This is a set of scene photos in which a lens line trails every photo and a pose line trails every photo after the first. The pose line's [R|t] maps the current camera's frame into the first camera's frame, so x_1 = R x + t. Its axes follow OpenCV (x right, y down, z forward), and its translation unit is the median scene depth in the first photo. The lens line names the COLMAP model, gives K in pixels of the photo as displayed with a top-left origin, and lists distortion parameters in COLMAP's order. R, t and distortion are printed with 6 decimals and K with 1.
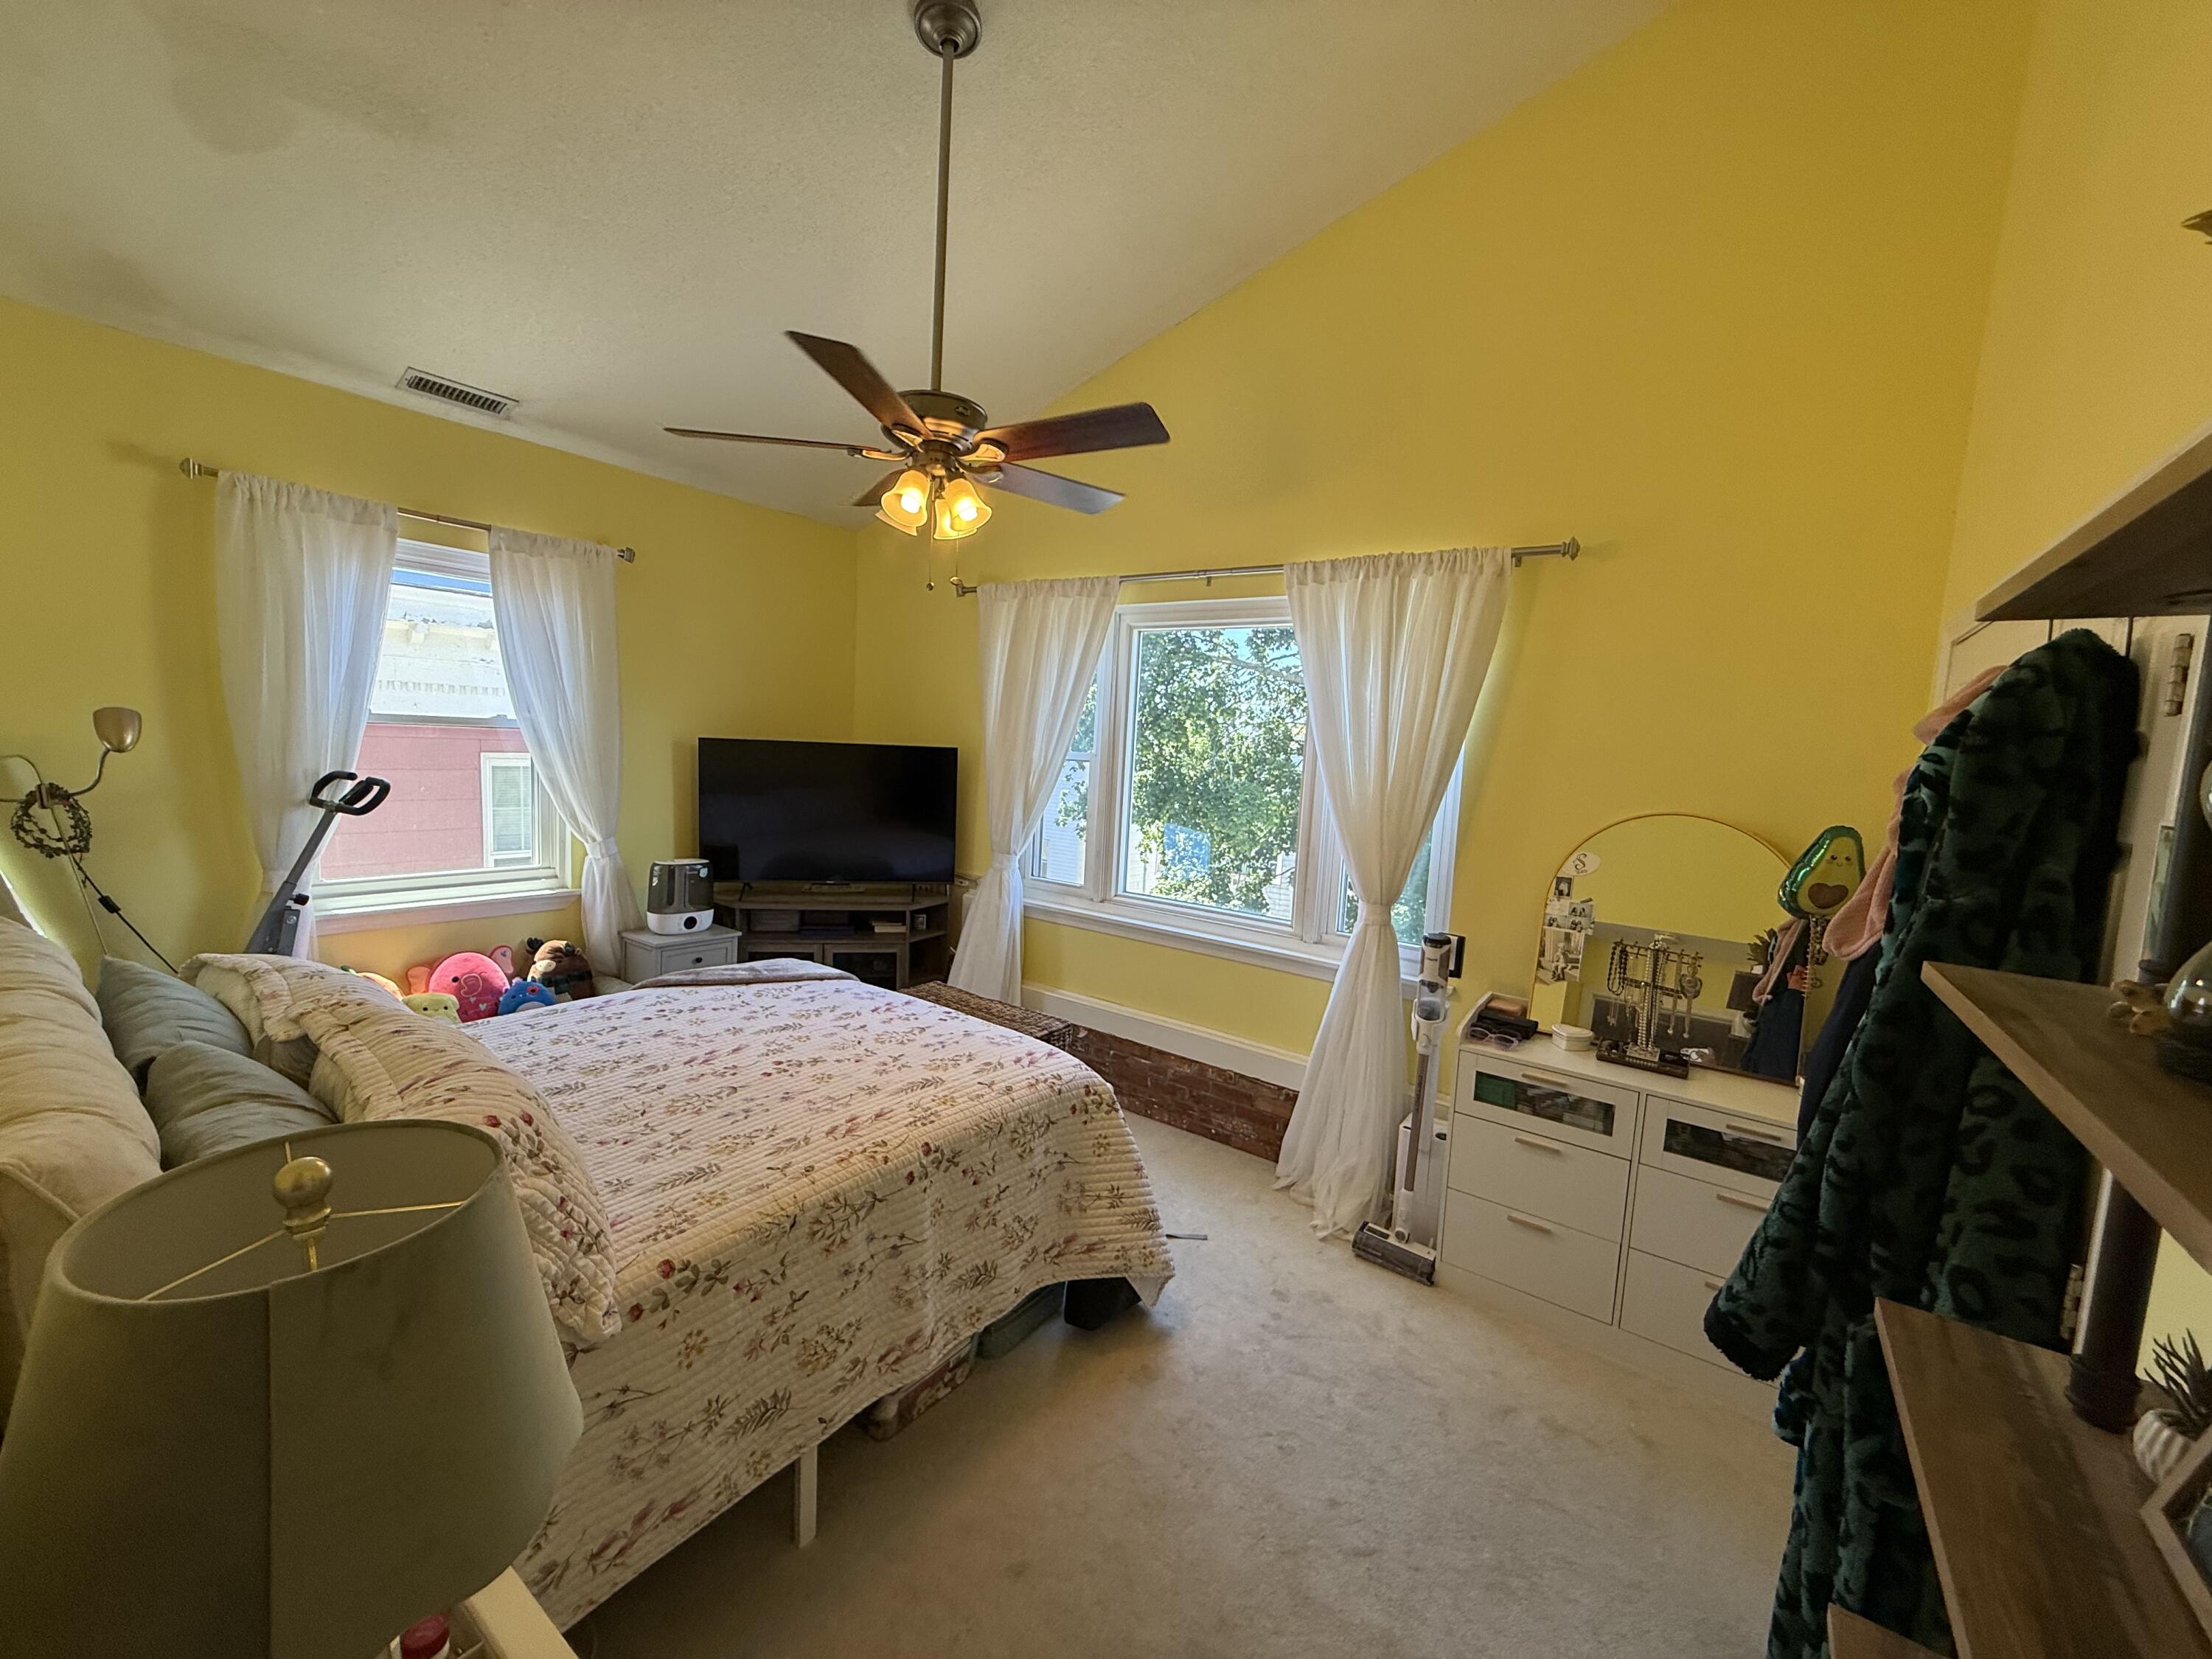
lens RADIAL K [[877.7, 0, 1102.3], [0, 877.7, 820.7], [0, 0, 1]] dist [0.002062, 0.000480]
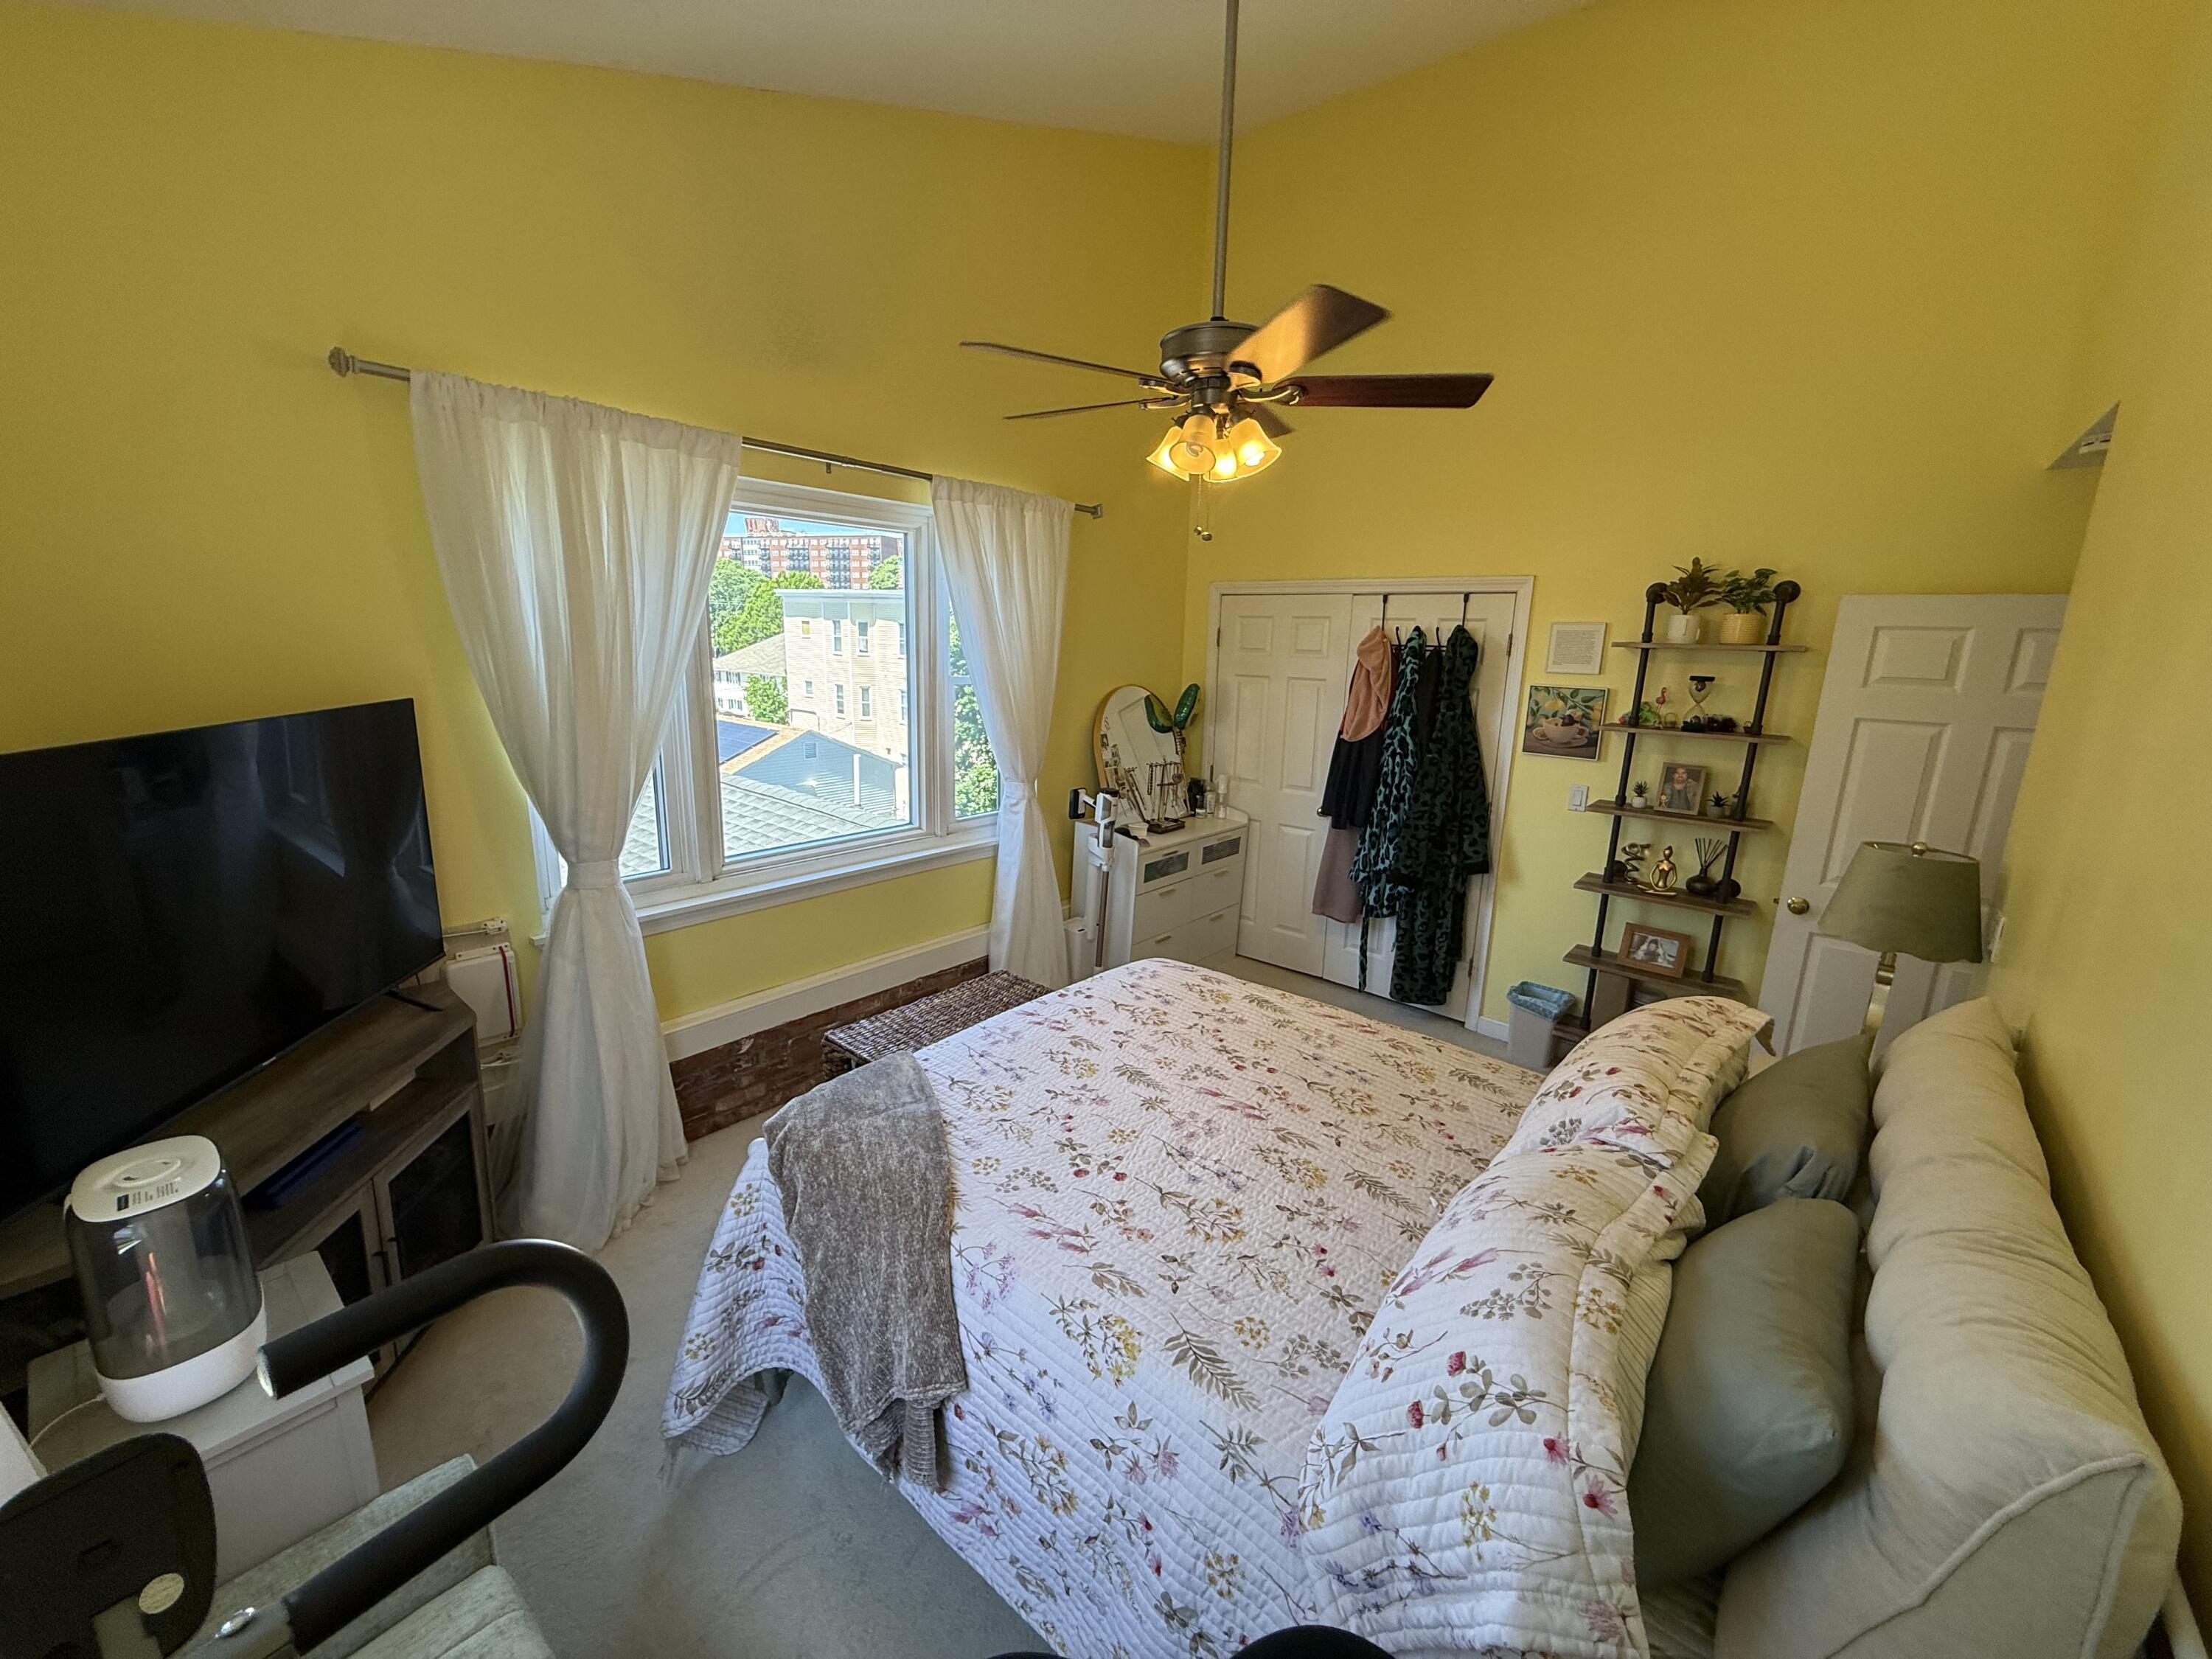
lens RADIAL K [[877.7, 0, 1096.8], [0, 877.7, 824.1], [0, 0, 1]] dist [0.002062, 0.000480]
pose [[0.083878, -0.261187, 0.961637, -1.050376], [0.071591, 0.964123, 0.255618, -0.187842], [-0.993901, 0.047404, 0.099567, 0.919403]]
